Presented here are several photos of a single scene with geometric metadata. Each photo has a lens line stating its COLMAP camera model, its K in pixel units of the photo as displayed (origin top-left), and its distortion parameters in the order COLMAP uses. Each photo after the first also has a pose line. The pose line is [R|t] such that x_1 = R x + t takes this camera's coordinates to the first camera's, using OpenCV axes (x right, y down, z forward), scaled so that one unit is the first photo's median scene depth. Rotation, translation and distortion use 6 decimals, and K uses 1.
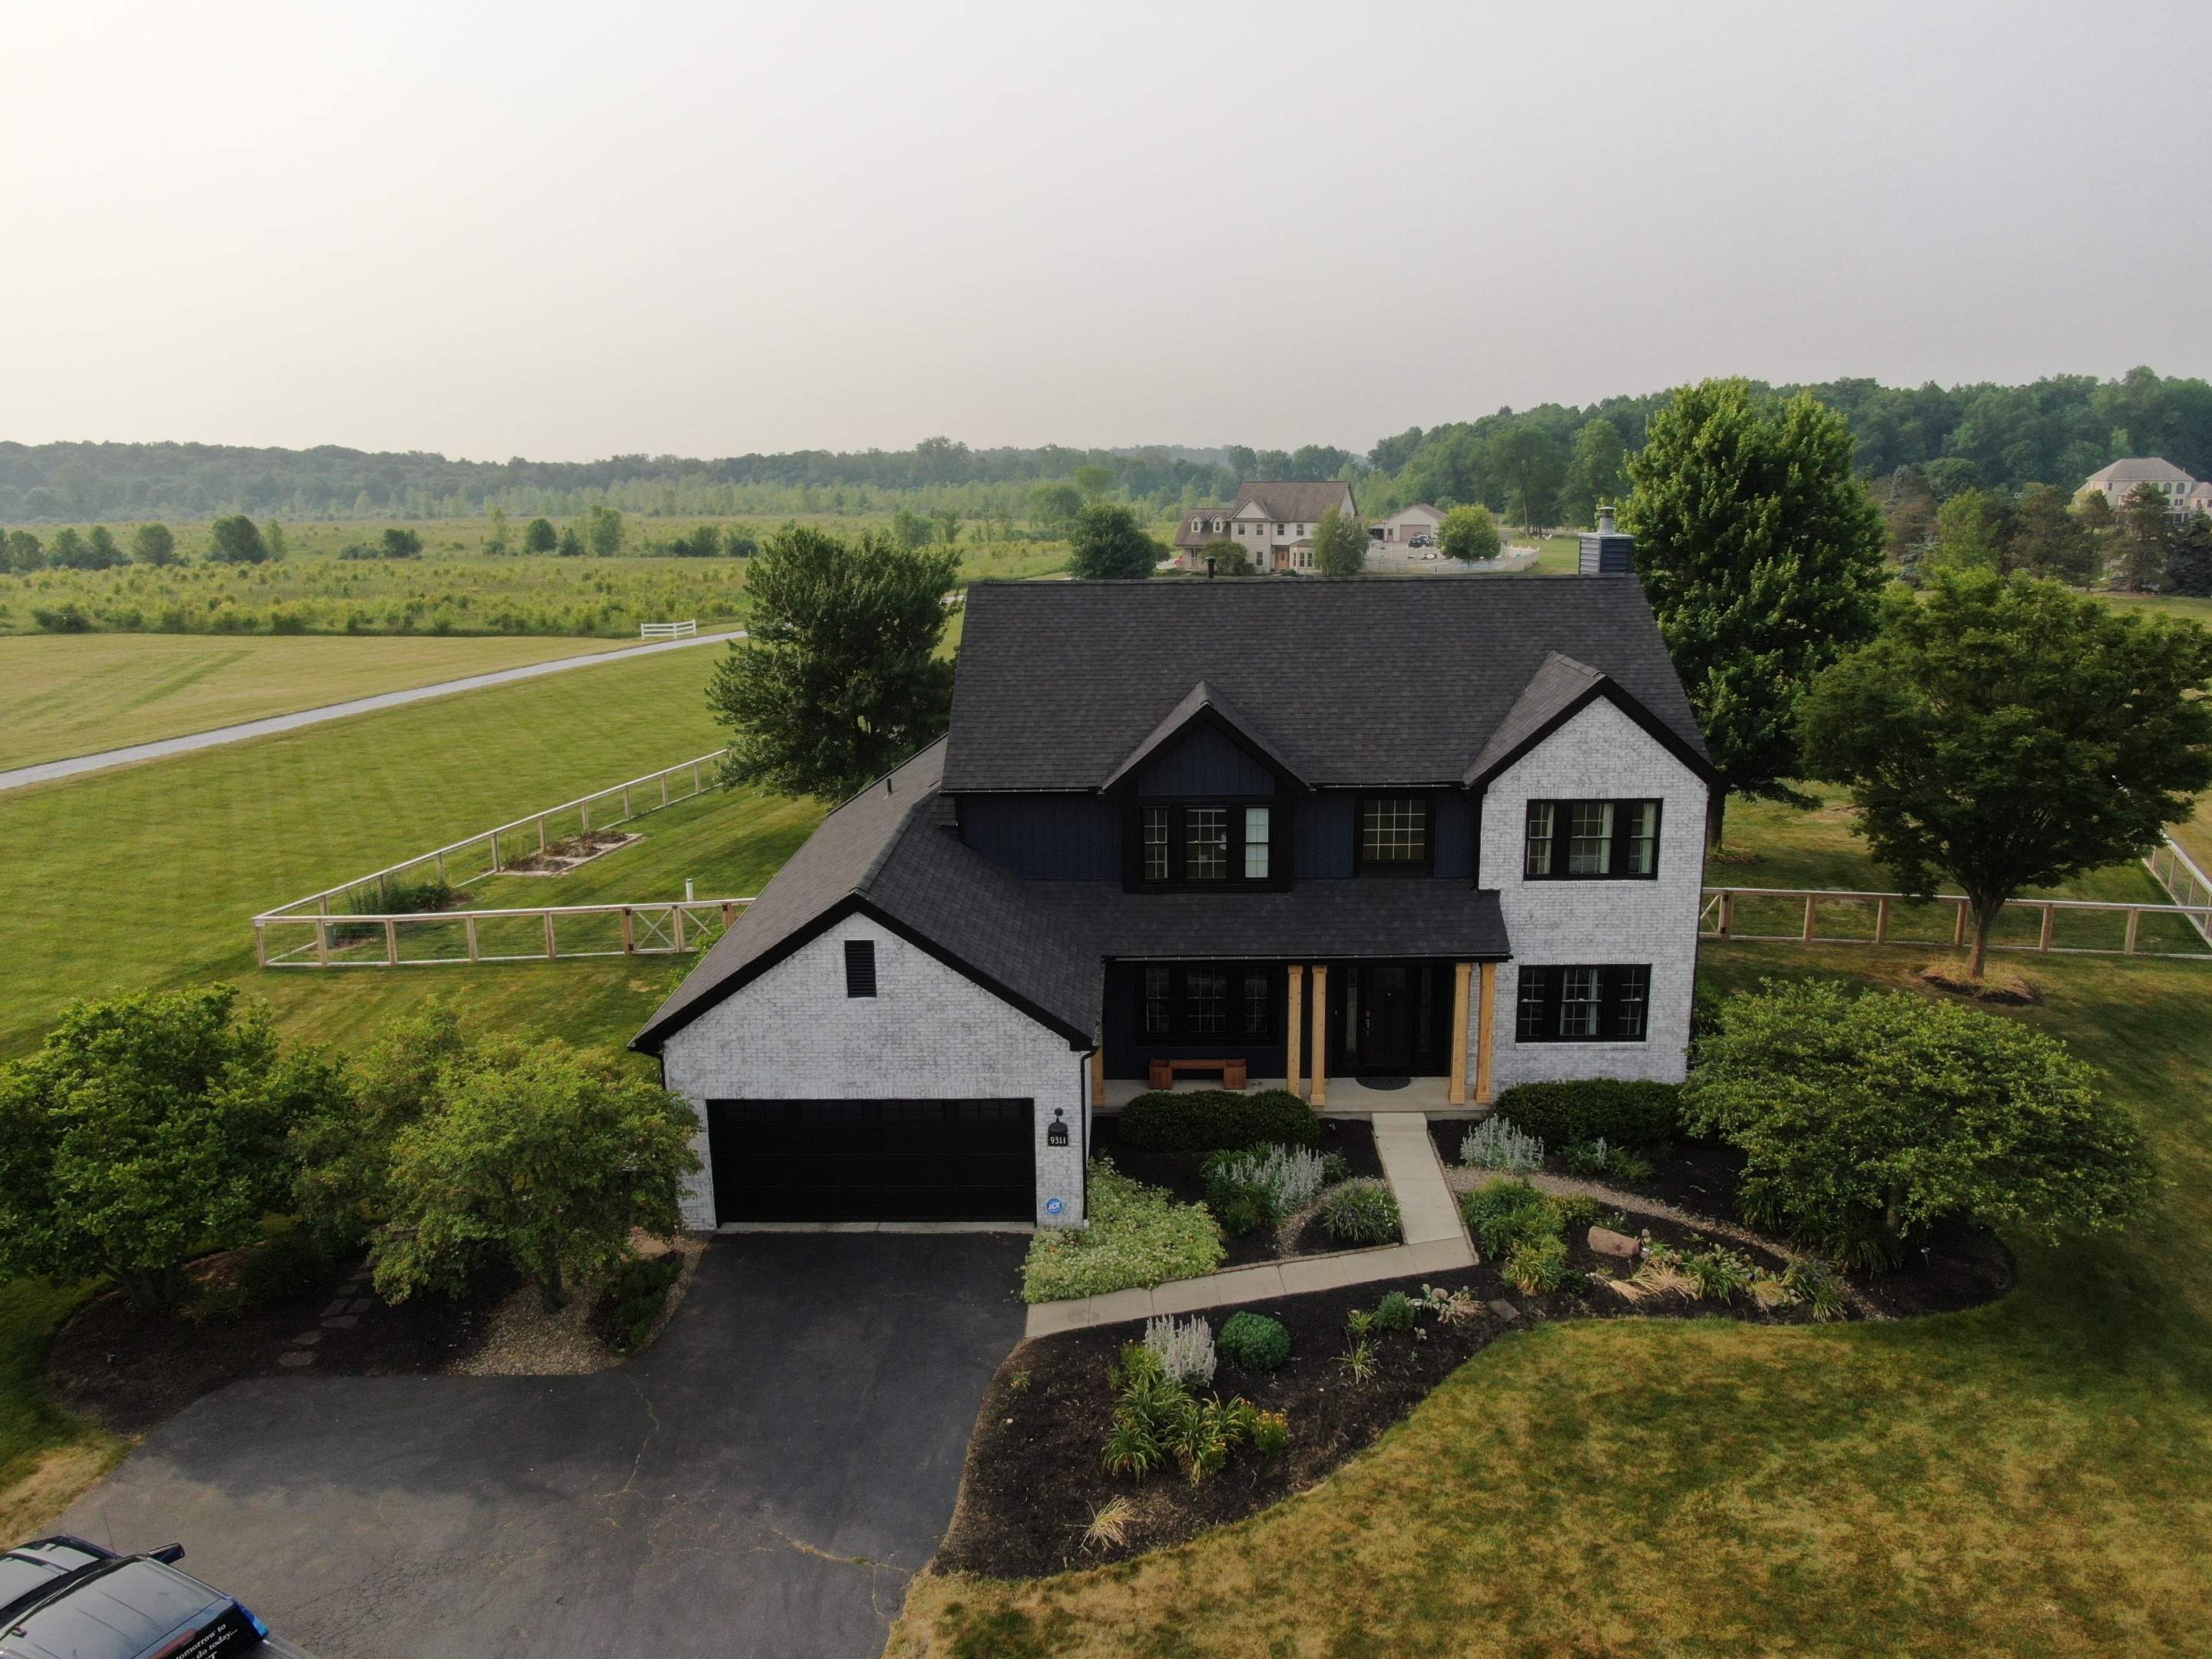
lens RADIAL K [[1583.0, 0, 1110.6], [0, 1583.0, 827.9], [0, 0, 1]] dist [-0.022353, 0.005306]
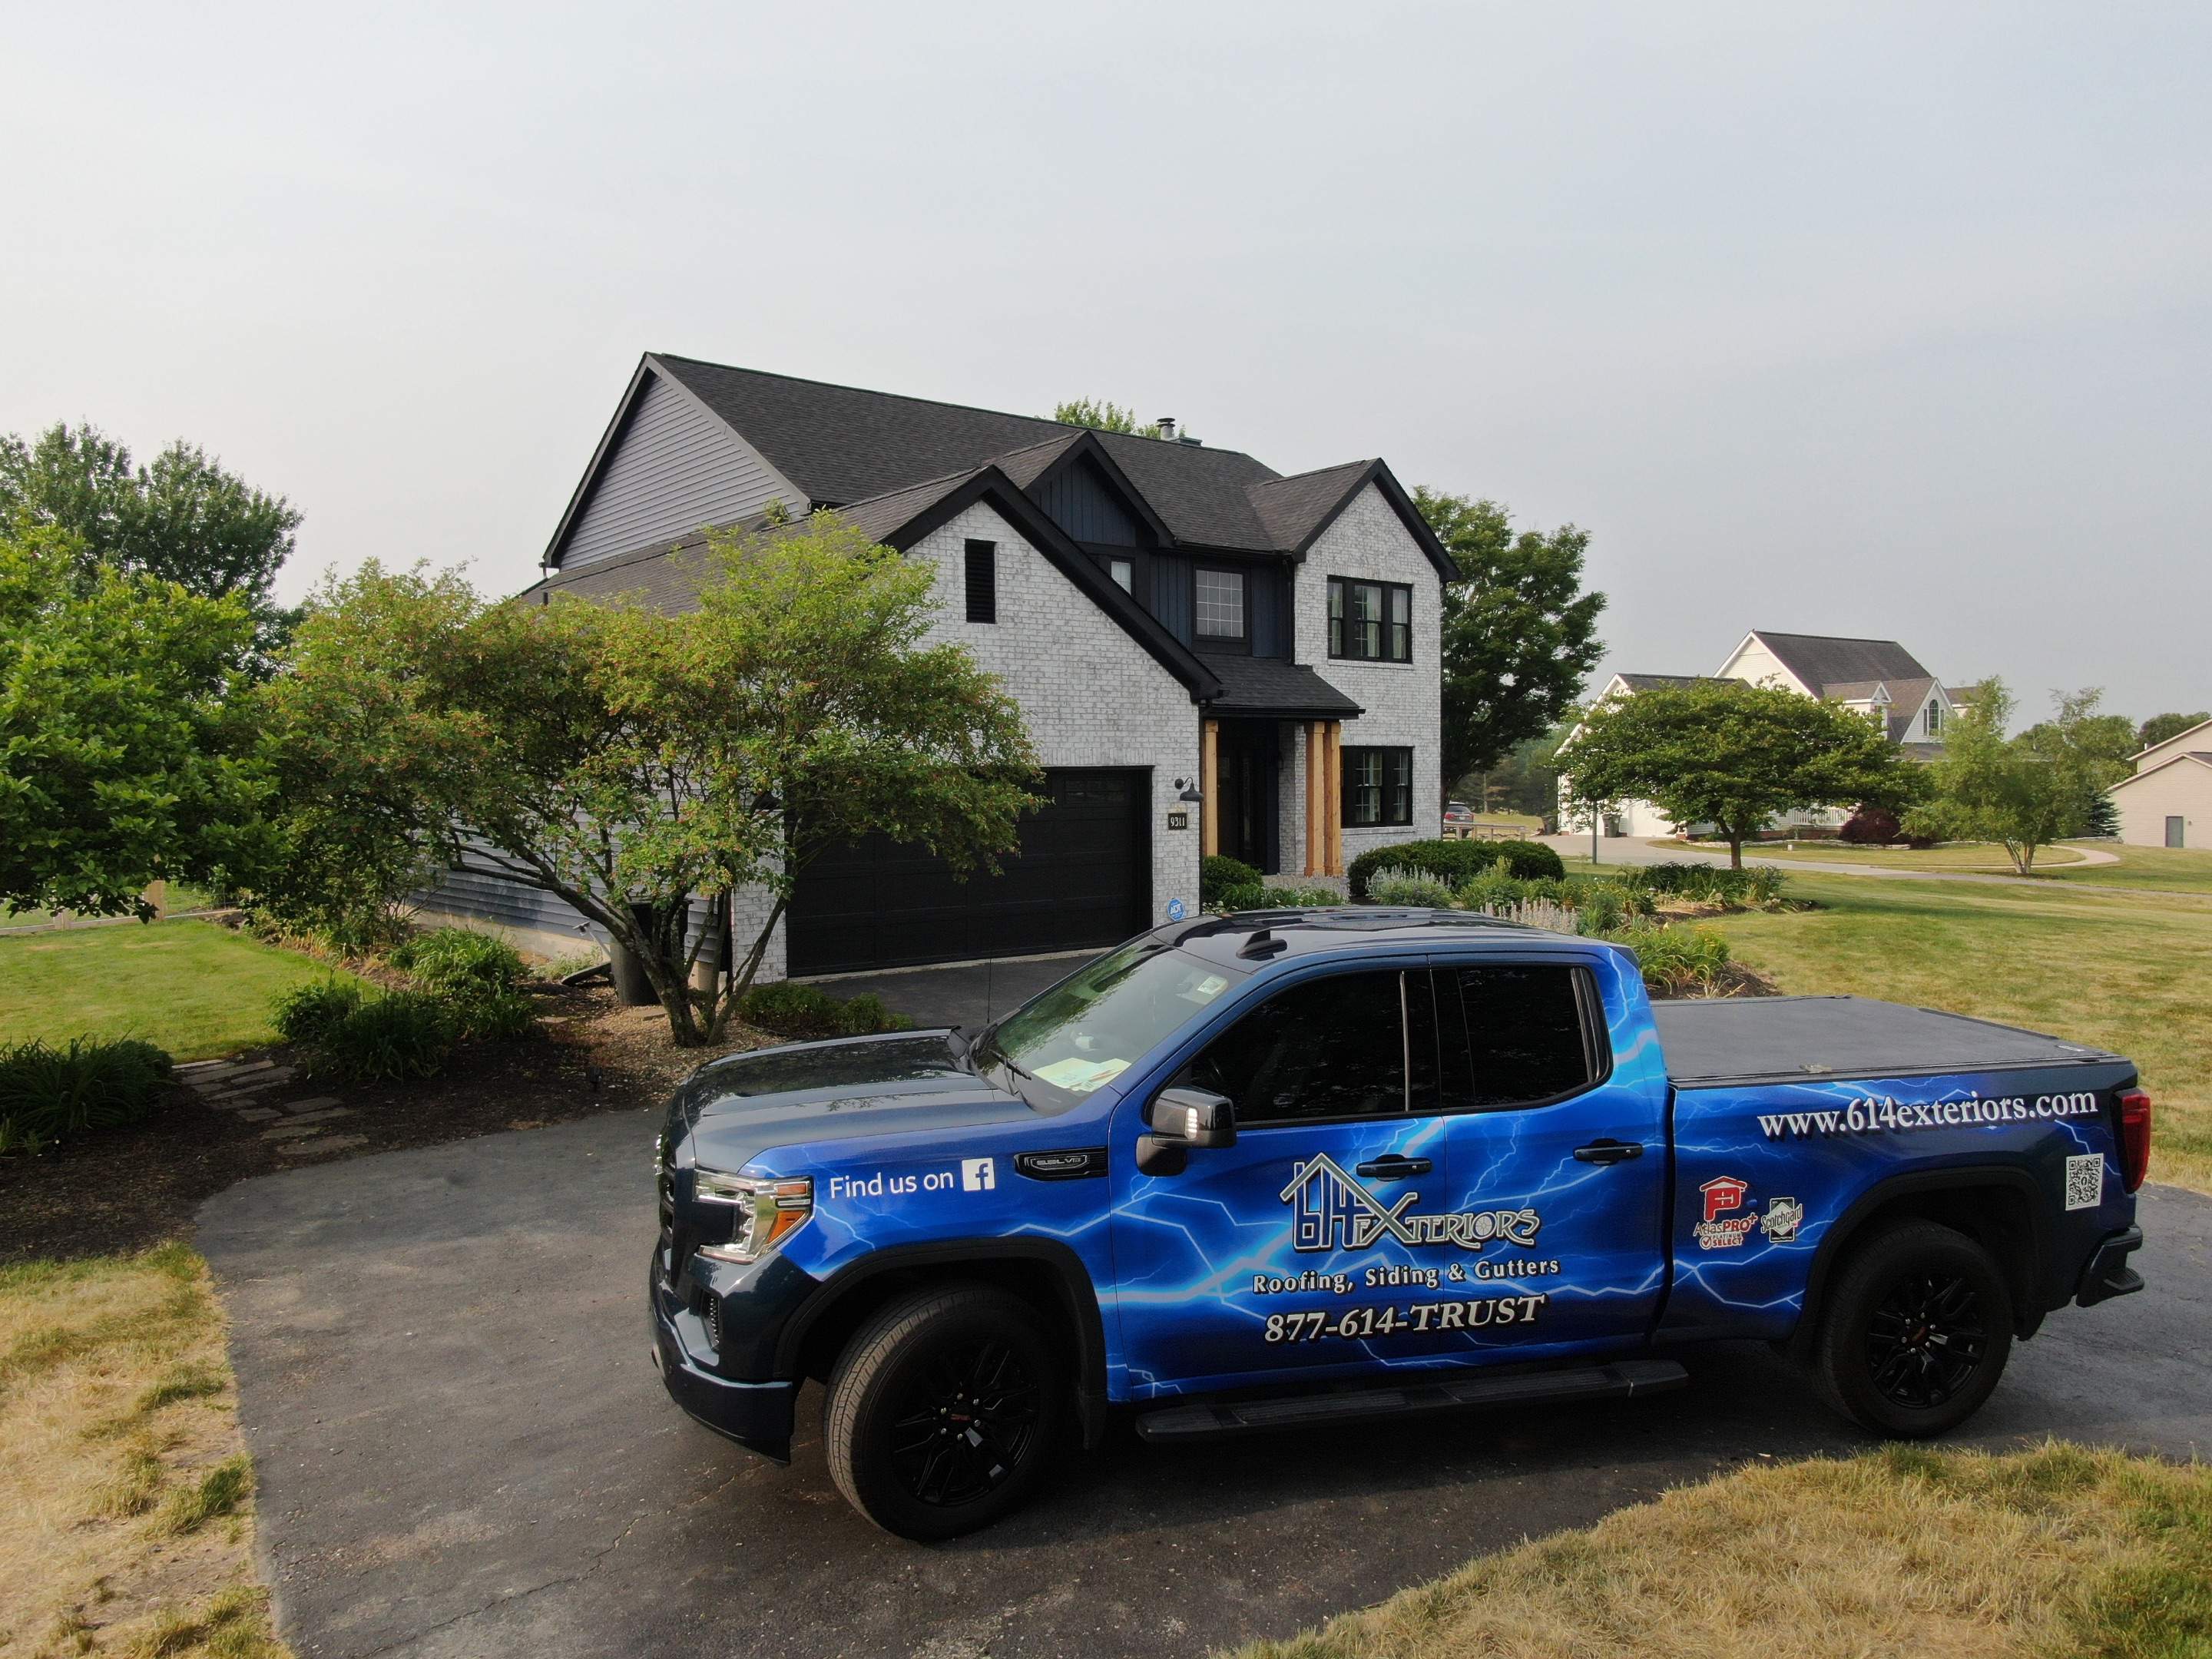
lens RADIAL K [[1583.0, 0, 1110.6], [0, 1583.0, 827.9], [0, 0, 1]] dist [-0.022353, 0.005306]
pose [[0.757672, -0.012135, 0.652523, -0.515398], [0.148000, 0.976974, -0.153681, 0.280520], [-0.635633, 0.213013, 0.742022, 0.369655]]
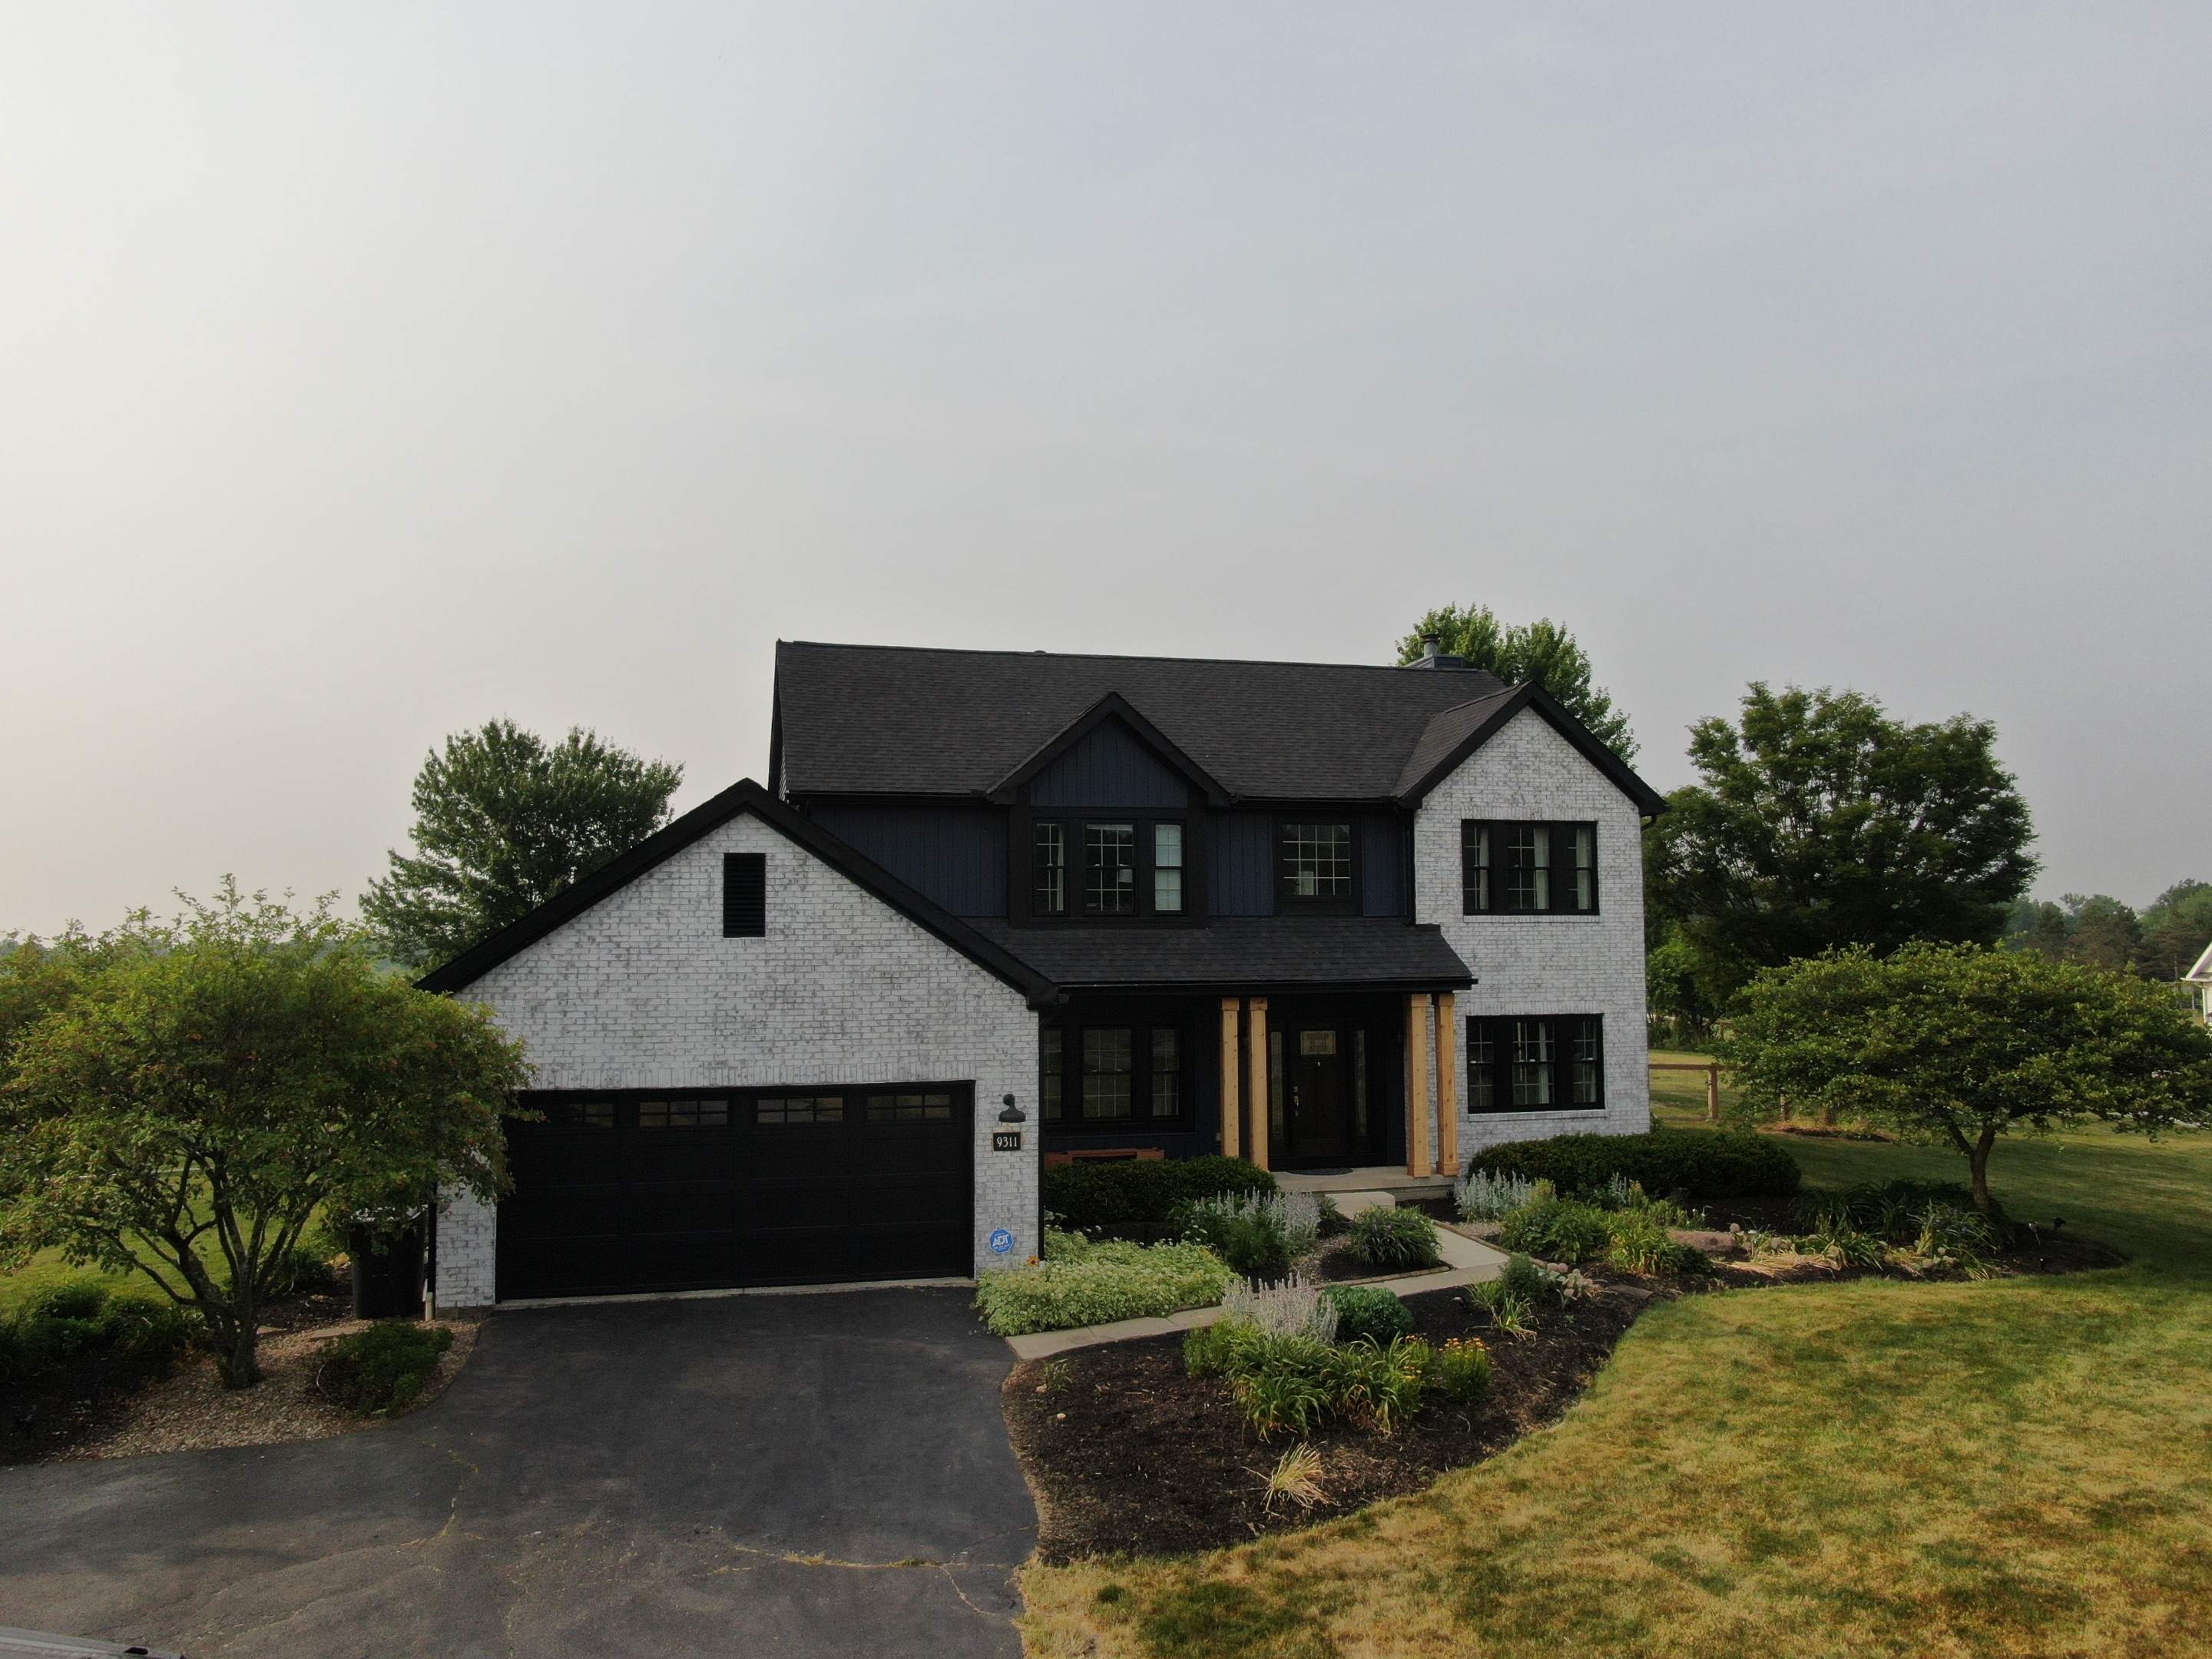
lens RADIAL K [[1583.0, 0, 1110.6], [0, 1583.0, 827.9], [0, 0, 1]] dist [-0.022353, 0.005306]
pose [[0.965693, 0.029159, 0.258043, -0.157975], [0.052732, 0.950955, -0.304802, 0.249896], [-0.254275, 0.307952, 0.916793, 0.238042]]
